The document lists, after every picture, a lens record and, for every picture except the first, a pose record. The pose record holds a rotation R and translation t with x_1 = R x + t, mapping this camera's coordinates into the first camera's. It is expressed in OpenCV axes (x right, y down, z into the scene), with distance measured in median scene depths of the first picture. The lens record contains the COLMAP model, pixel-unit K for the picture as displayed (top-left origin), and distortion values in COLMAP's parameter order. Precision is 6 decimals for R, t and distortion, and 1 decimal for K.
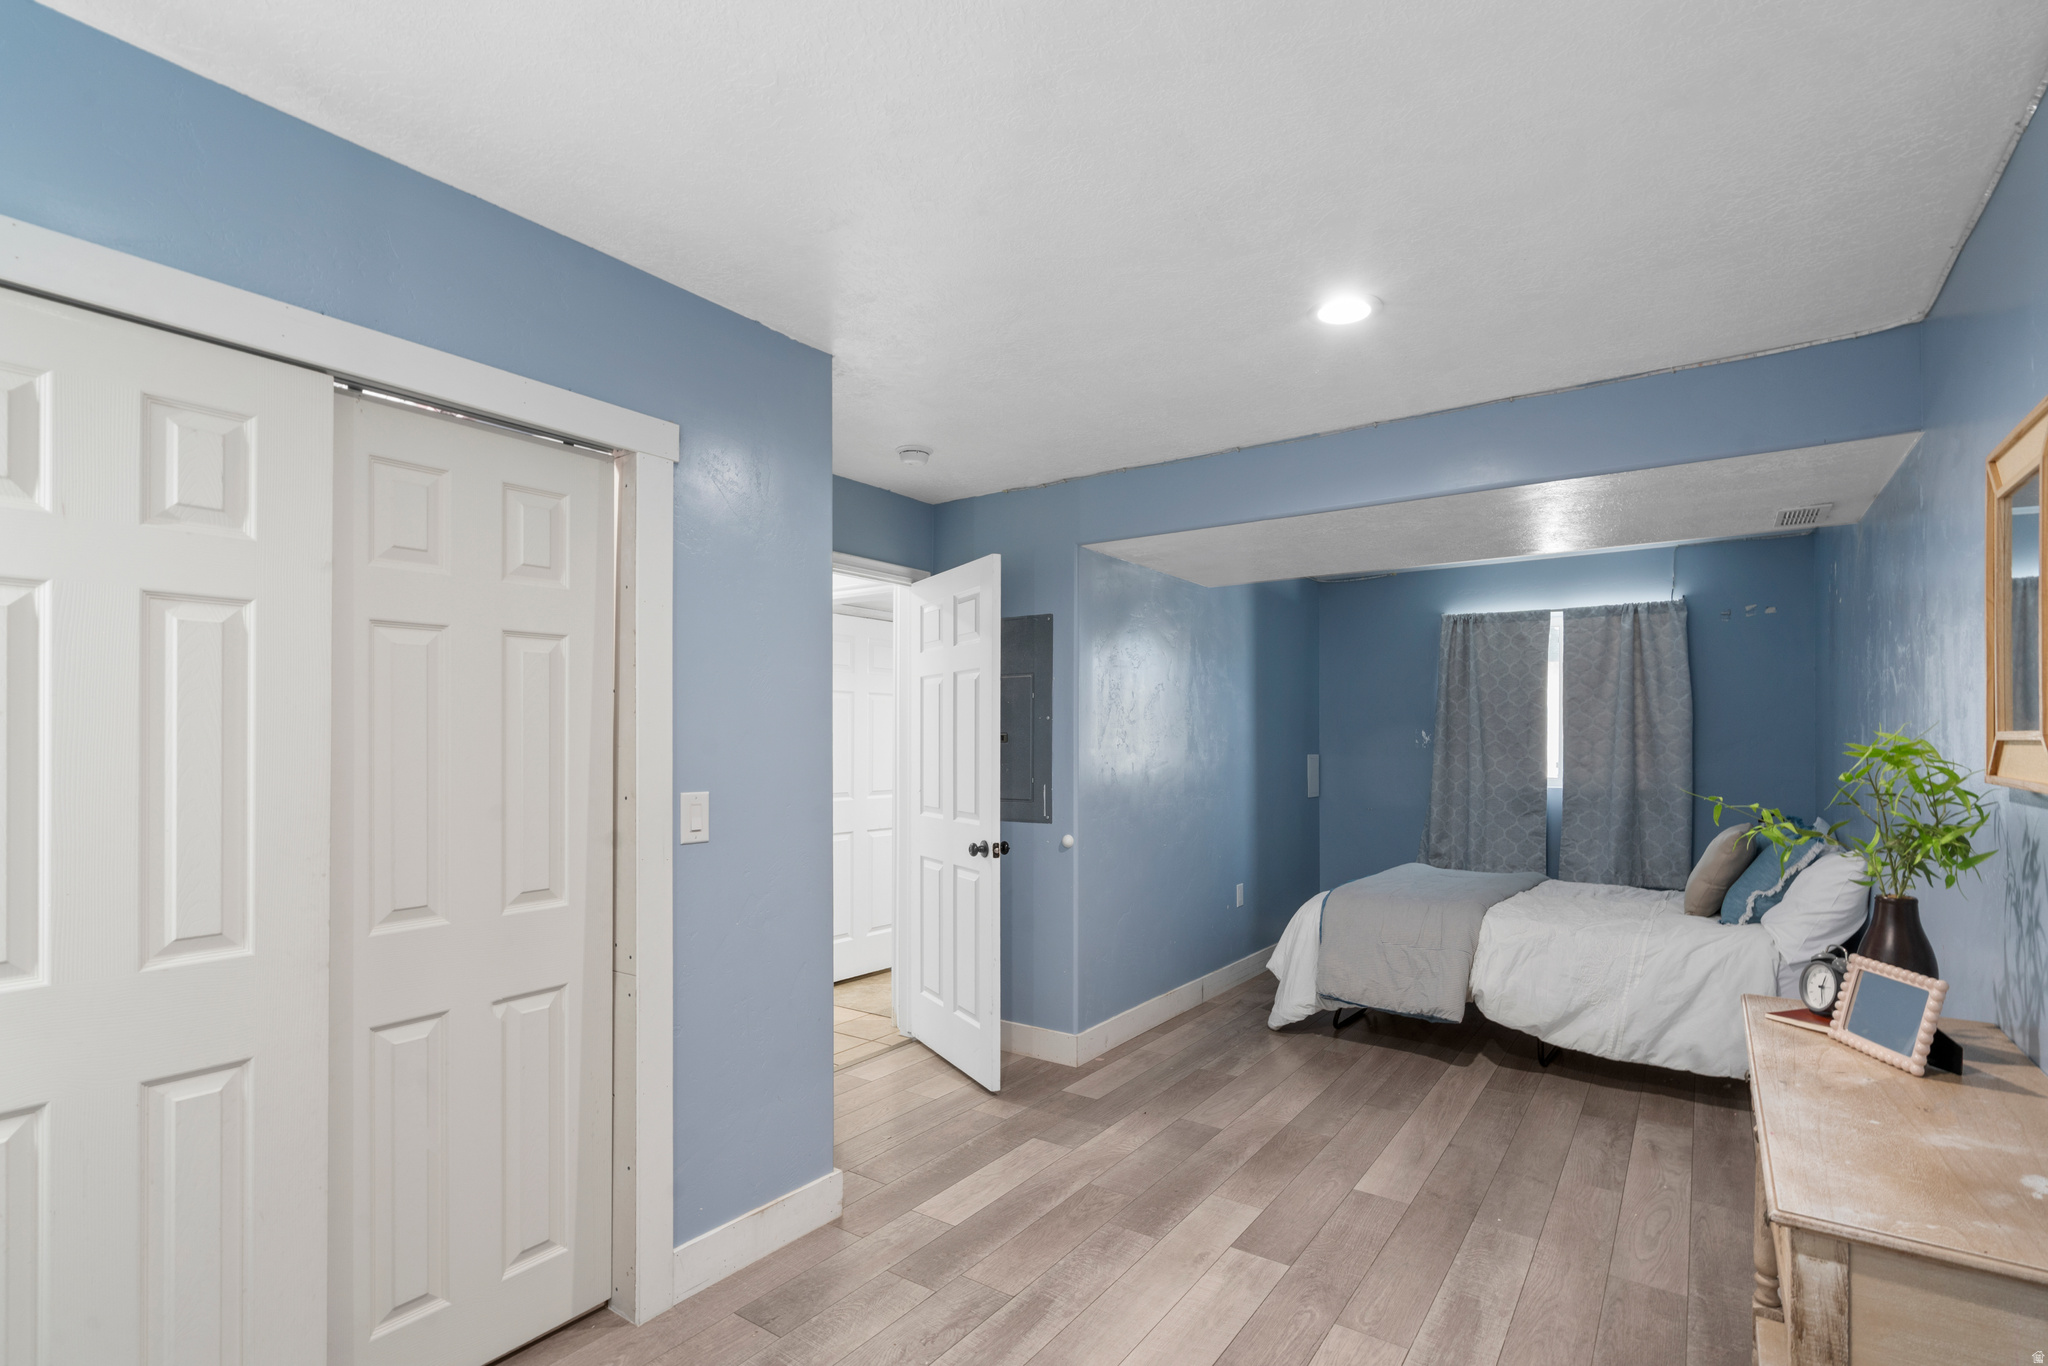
lens RADIAL K [[942.9, 0, 1024.2], [0, 942.9, 769.1], [0, 0, 1]] dist [-0.000925, 0.000318]
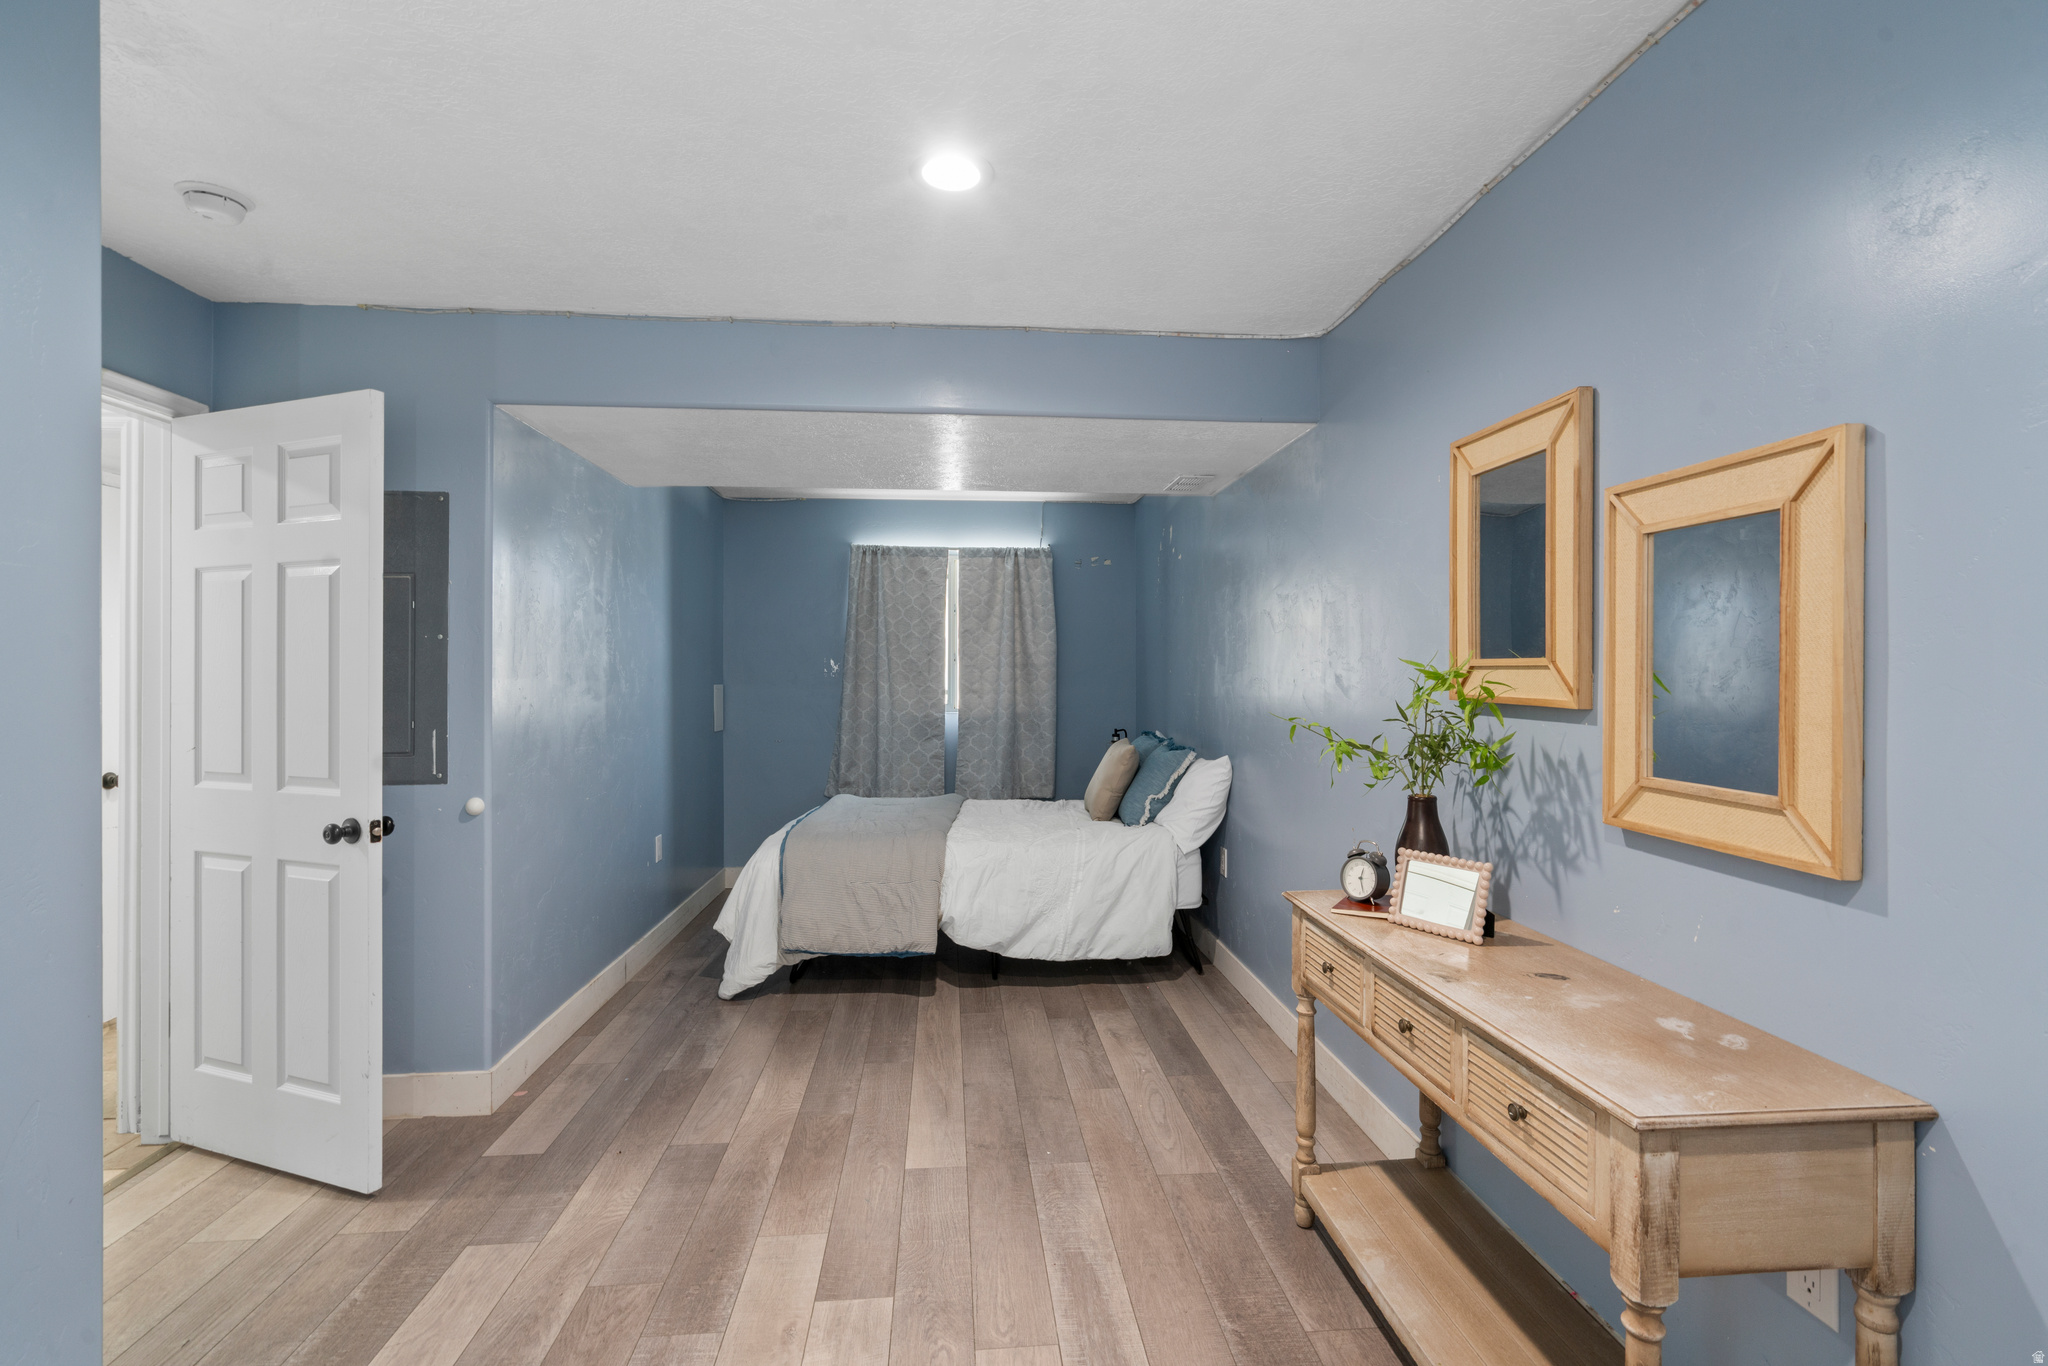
lens RADIAL K [[941.5, 0, 1024.0], [0, 941.5, 683.0], [0, 0, 1]] dist [-0.018649, 0.011499]
pose [[0.760337, -0.009160, 0.649465, -0.103137], [0.020503, 0.999741, -0.009903, -0.003146], [-0.649206, 0.020846, 0.760327, 0.180530]]
